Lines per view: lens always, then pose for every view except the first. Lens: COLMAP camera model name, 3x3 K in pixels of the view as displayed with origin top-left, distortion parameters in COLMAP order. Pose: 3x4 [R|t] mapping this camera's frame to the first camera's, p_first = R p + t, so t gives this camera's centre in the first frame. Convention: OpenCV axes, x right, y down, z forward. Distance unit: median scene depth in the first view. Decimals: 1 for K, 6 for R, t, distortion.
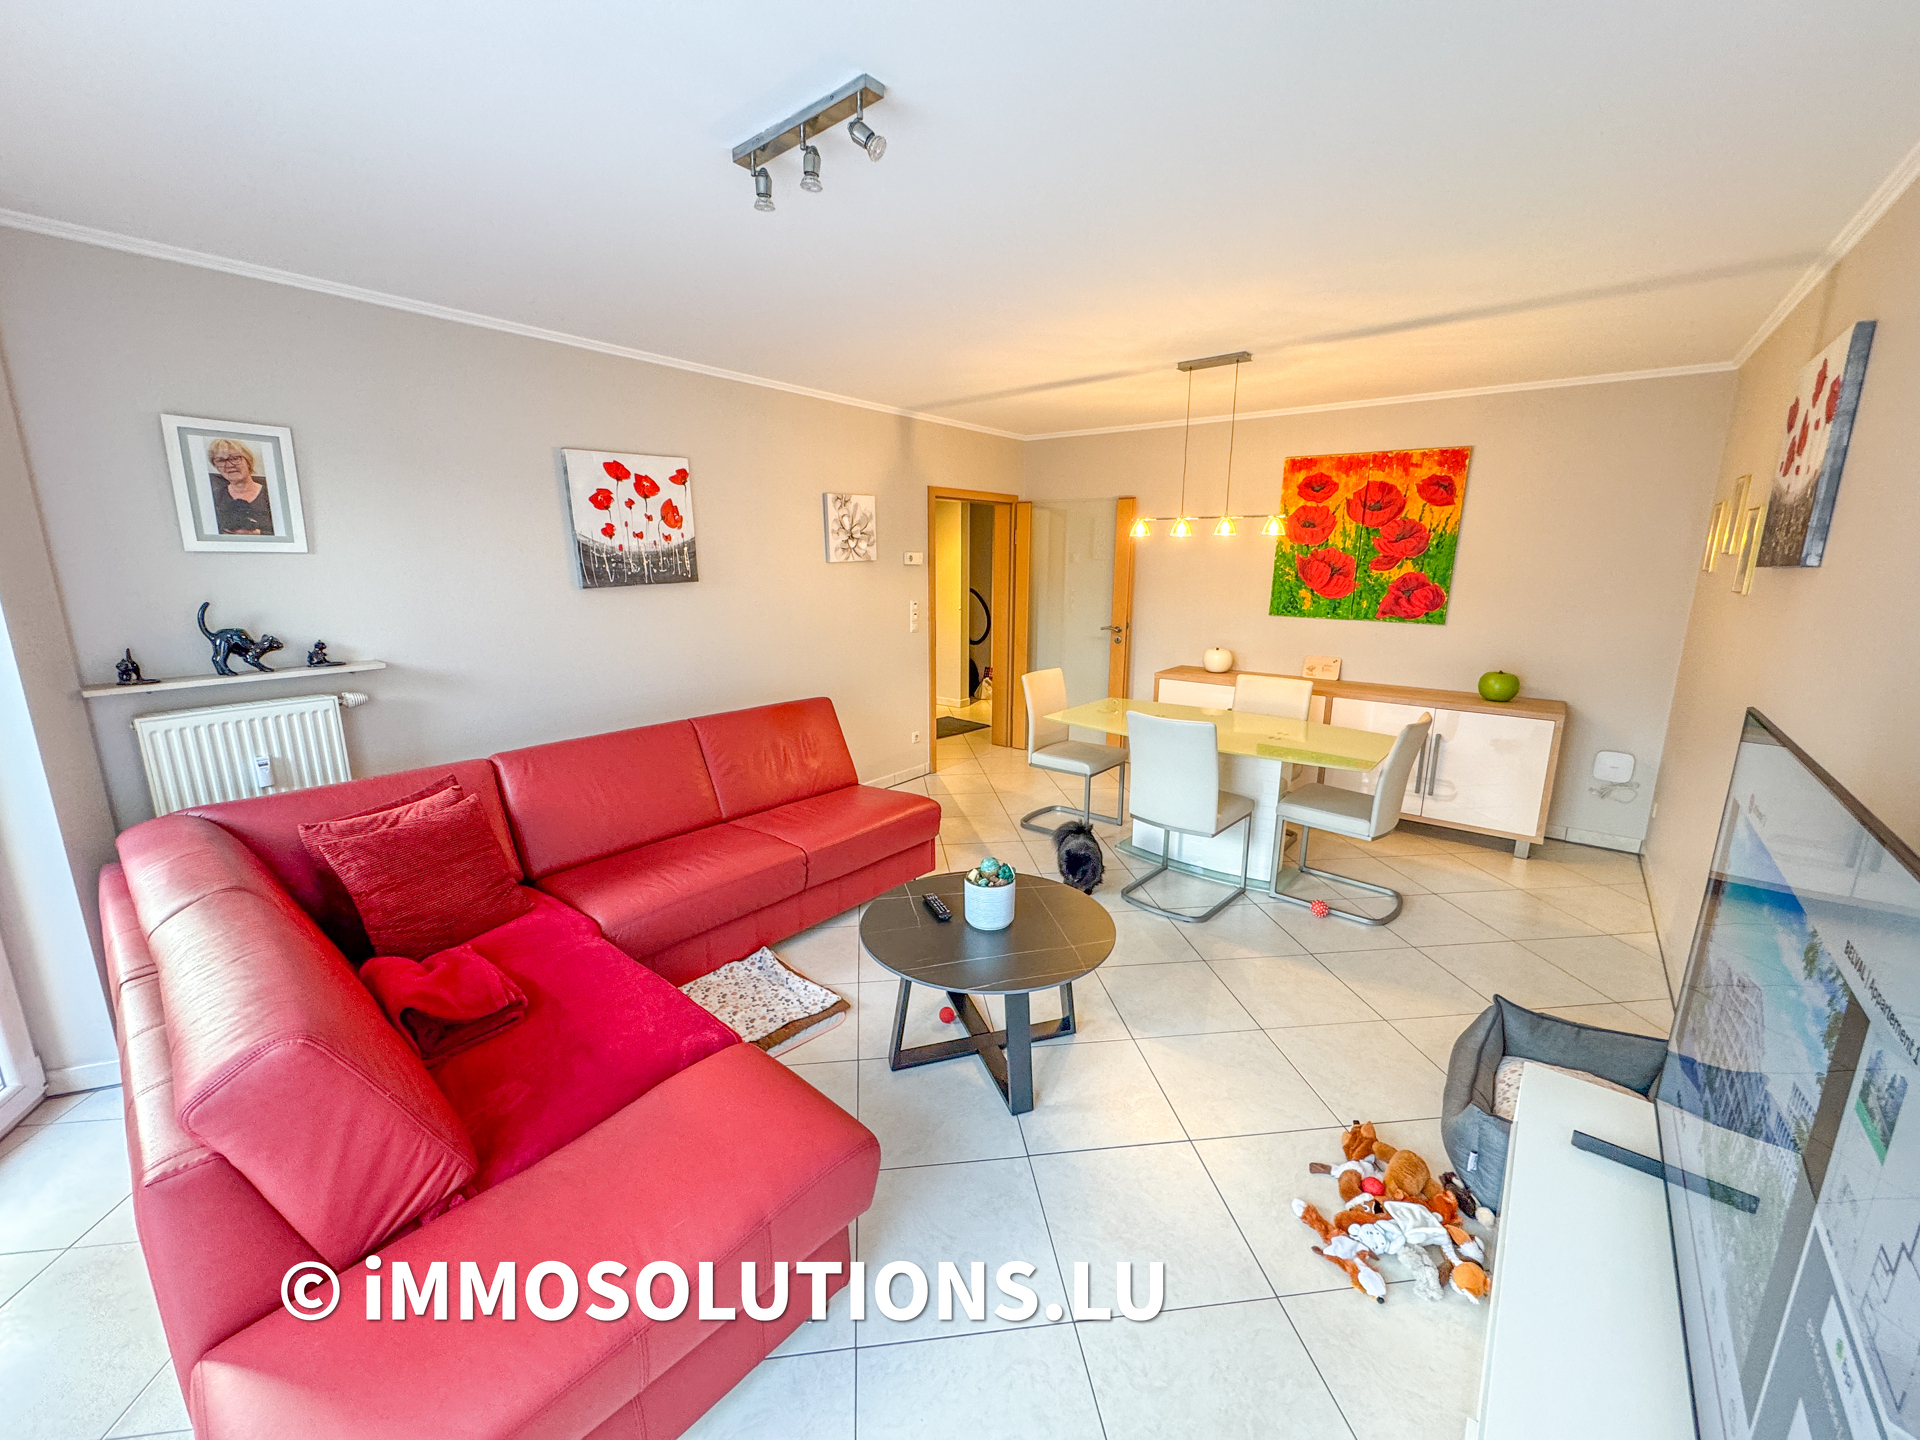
lens RADIAL K [[762.6, 0, 957.8], [0, 762.6, 719.4], [0, 0, 1]] dist [-0.006701, -0.000141]
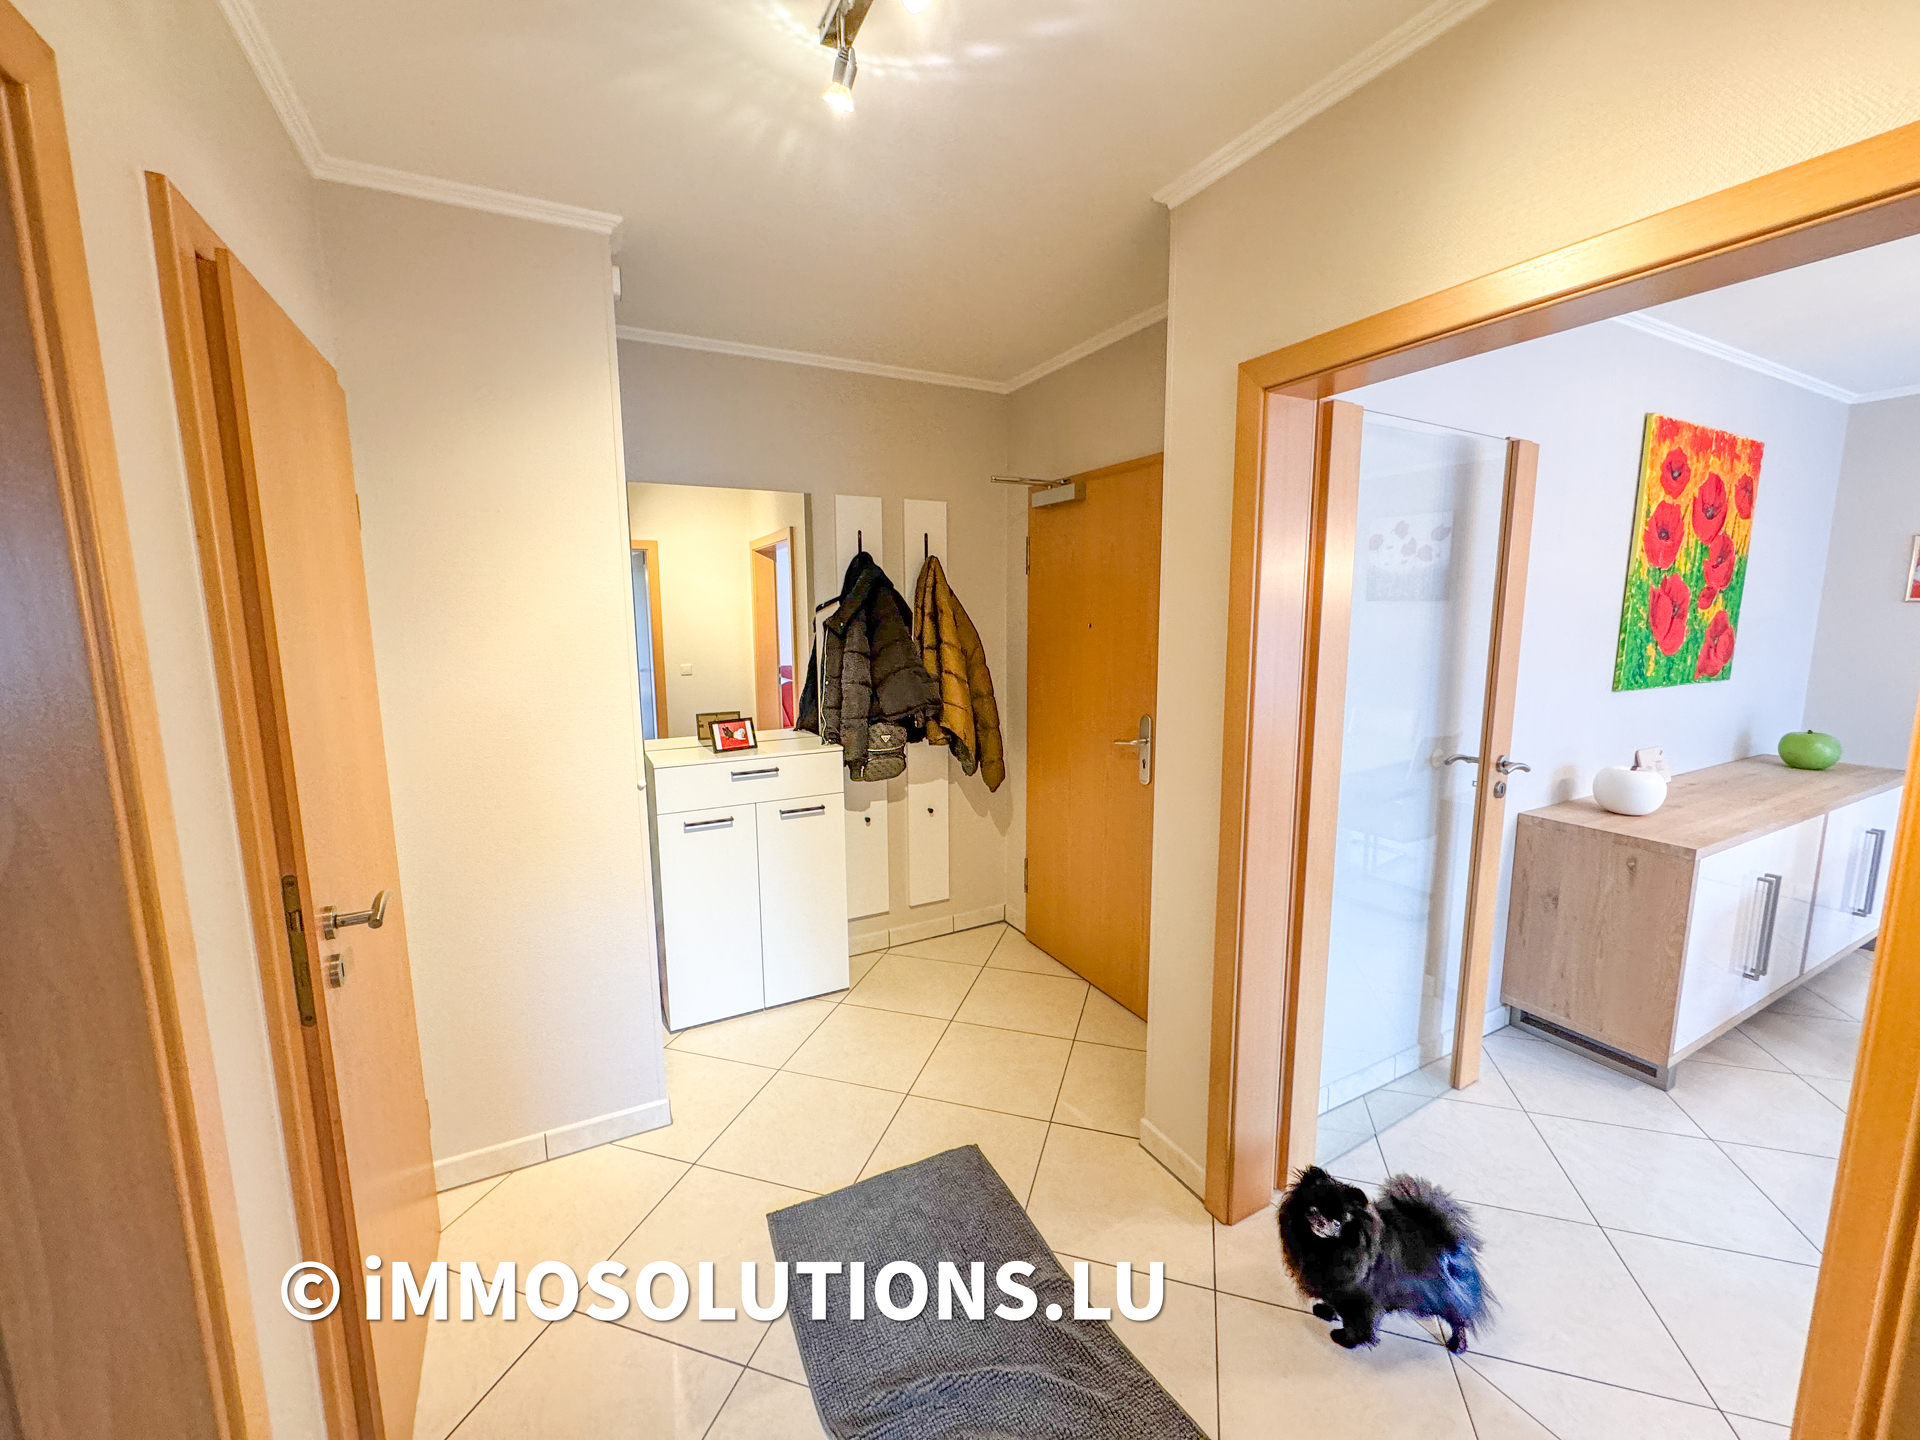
lens RADIAL K [[763.3, 0, 959.9], [0, 763.3, 719.0], [0, 0, 1]] dist [-0.002567, -0.000258]
pose [[0.405697, -0.134858, 0.904004, -0.399678], [0.202249, 0.977783, 0.055100, -0.330219], [-0.891350, 0.160480, 0.423958, 1.606251]]
